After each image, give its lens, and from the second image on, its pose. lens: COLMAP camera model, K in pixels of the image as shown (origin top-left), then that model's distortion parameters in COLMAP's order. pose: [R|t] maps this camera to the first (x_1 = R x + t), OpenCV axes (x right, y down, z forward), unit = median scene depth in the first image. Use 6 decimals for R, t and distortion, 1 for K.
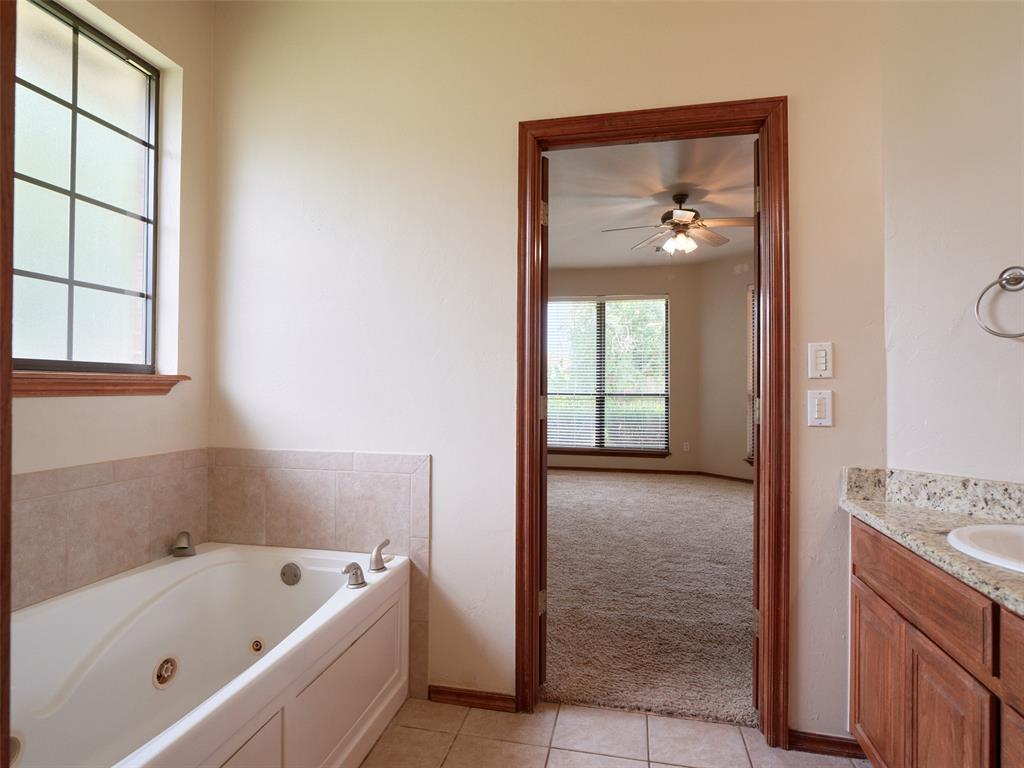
lens RADIAL K [[560.2, 0, 507.0], [0, 560.2, 381.0], [0, 0, 1]] dist [-0.000930, -0.000319]
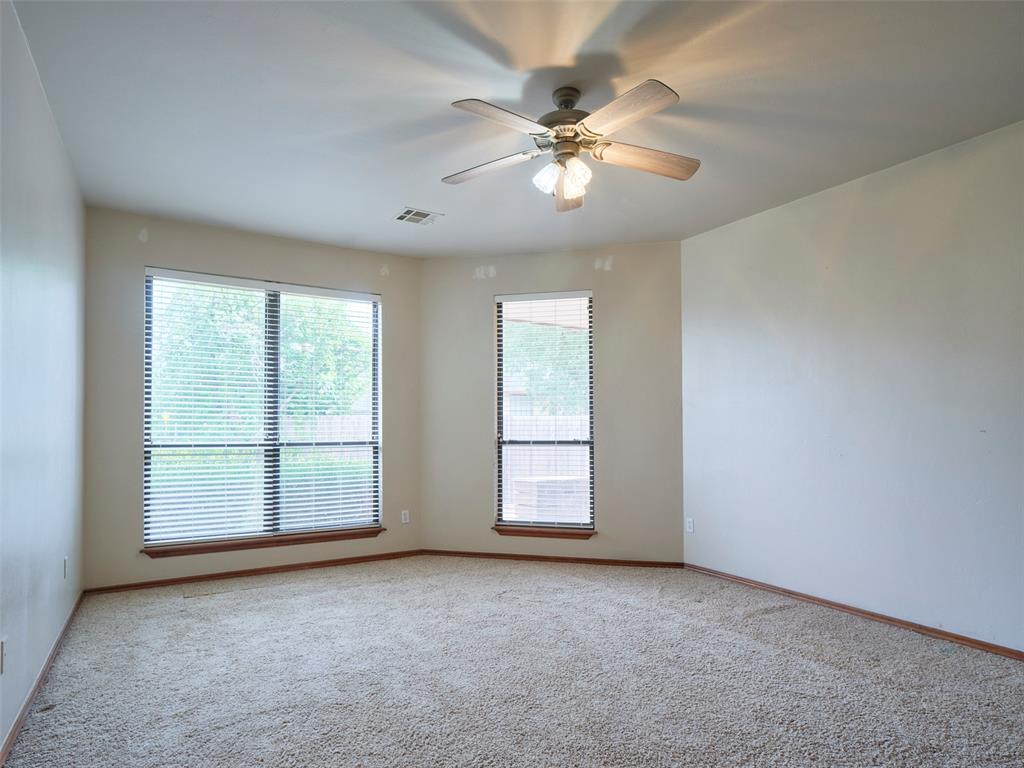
lens RADIAL K [[569.1, 0, 510.3], [0, 569.1, 417.6], [0, 0, 1]] dist [-0.003910, -0.000500]
pose [[0.719141, 0.006956, 0.694830, -0.077409], [-0.001156, 0.999960, -0.008814, -0.000109], [-0.694864, 0.005536, 0.719120, 0.388811]]
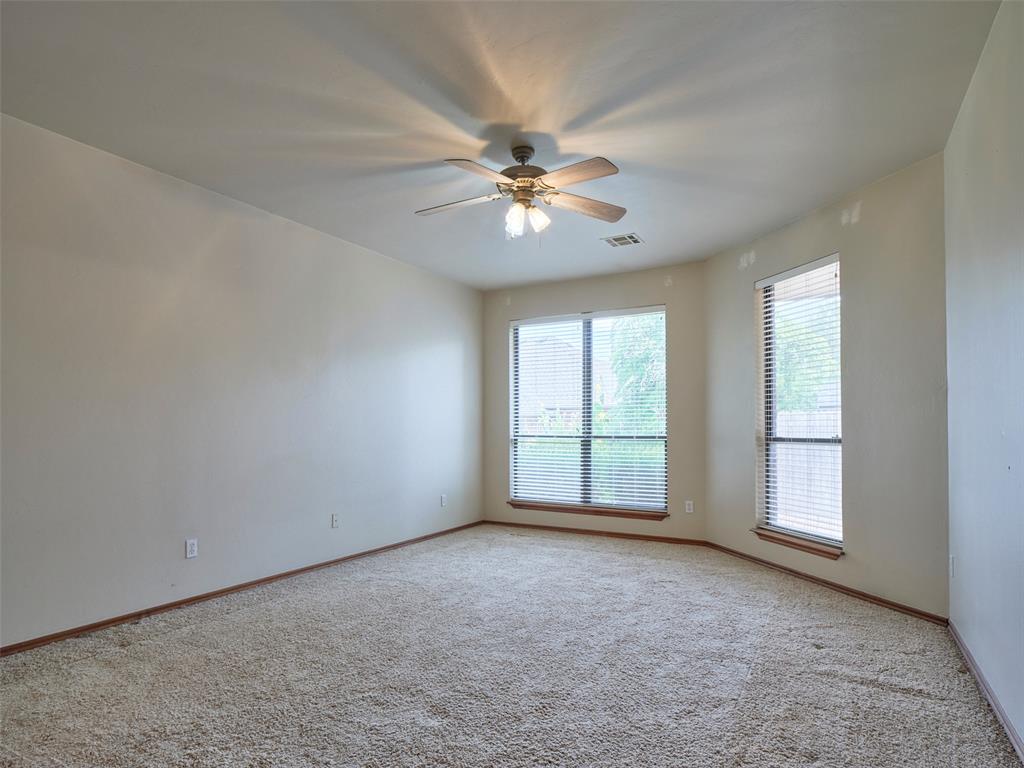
lens RADIAL K [[569.1, 0, 510.3], [0, 569.1, 417.6], [0, 0, 1]] dist [-0.003910, -0.000500]
pose [[0.957688, -0.009221, -0.287661, 0.303813], [0.007024, 0.999938, -0.008668, 0.003060], [0.287723, 0.006281, 0.957693, 0.201294]]
